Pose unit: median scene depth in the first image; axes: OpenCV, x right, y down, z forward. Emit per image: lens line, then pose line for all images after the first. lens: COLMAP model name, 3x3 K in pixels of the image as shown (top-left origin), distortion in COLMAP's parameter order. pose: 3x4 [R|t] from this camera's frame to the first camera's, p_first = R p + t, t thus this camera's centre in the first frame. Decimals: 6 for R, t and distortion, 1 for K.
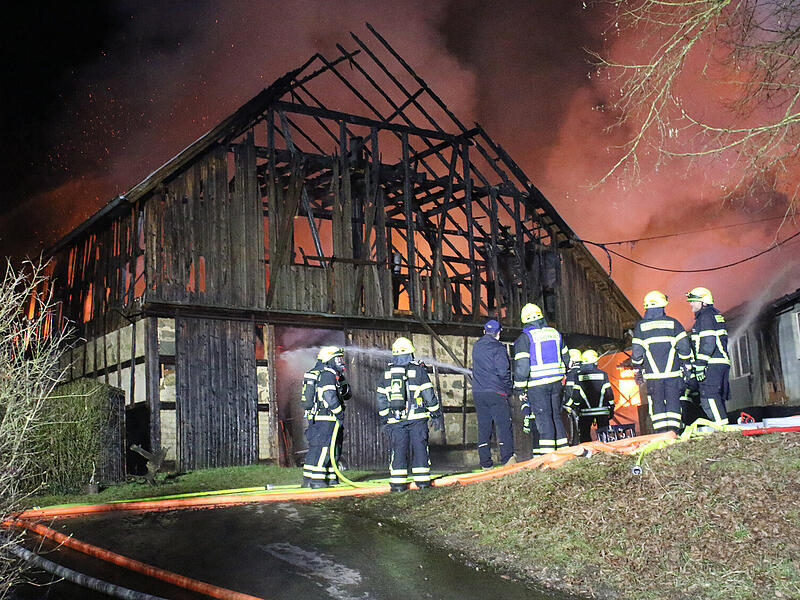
lens RADIAL K [[1221.5, 0, 398.5], [0, 1221.5, 298.6], [0, 0, 1]] dist [-0.080857, 0.000000]
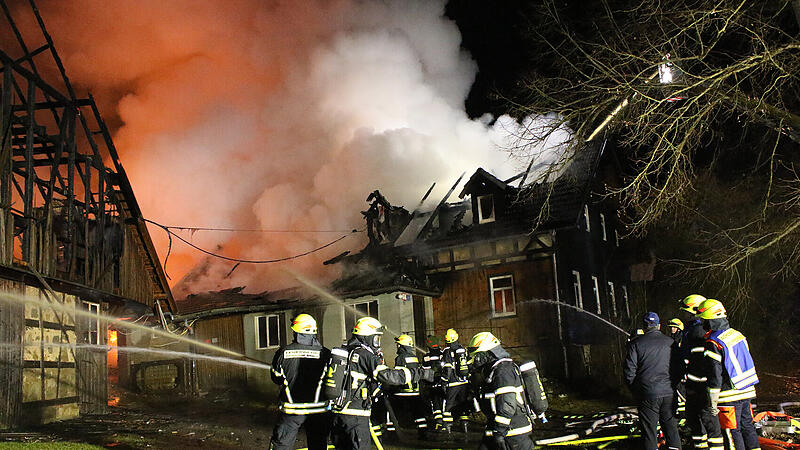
lens RADIAL K [[714.1, 0, 397.4], [0, 714.1, 273.9], [0, 0, 1]] dist [-0.127315, 0.115620]
pose [[0.644866, 0.128924, 0.753343, -0.216115], [-0.116518, 0.990732, -0.069809, 0.024389], [-0.755362, -0.042760, 0.653911, 0.422541]]
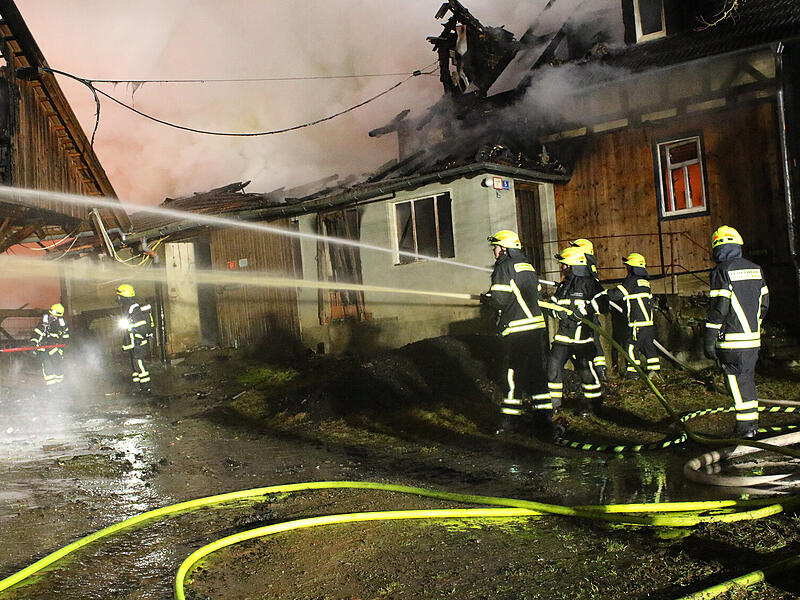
lens RADIAL K [[1017.1, 0, 402.7], [0, 1017.1, 308.9], [0, 0, 1]] dist [-0.087452, 0.000000]
pose [[0.756434, 0.018489, 0.653808, -0.072834], [-0.089123, 0.993191, 0.075025, 0.027725], [-0.647970, -0.115021, 0.752931, 0.489976]]
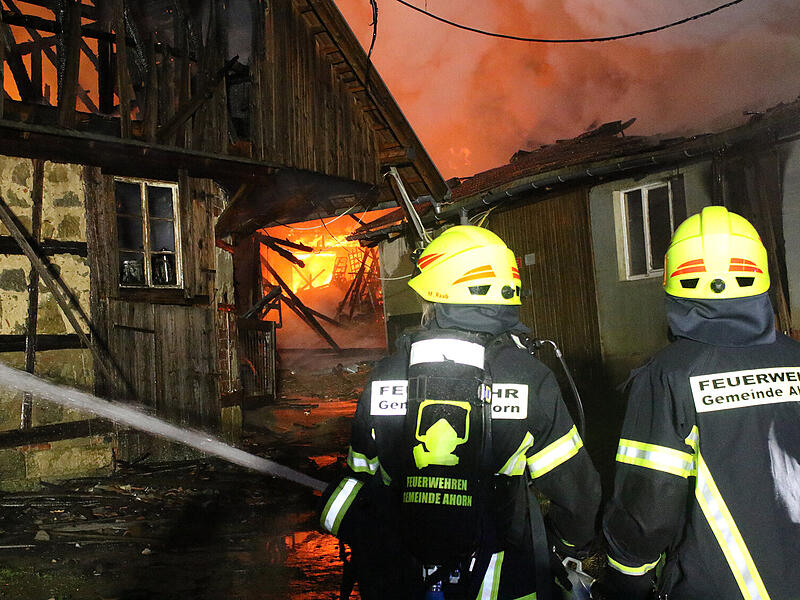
lens RADIAL K [[1239.4, 0, 401.0], [0, 1239.4, 304.3], [0, 0, 1]] dist [-0.084726, 0.000000]
pose [[0.953224, 0.012787, 0.301995, 0.049199], [-0.048838, 0.992493, 0.112128, 0.028318], [-0.298294, -0.121632, 0.946692, 0.600730]]
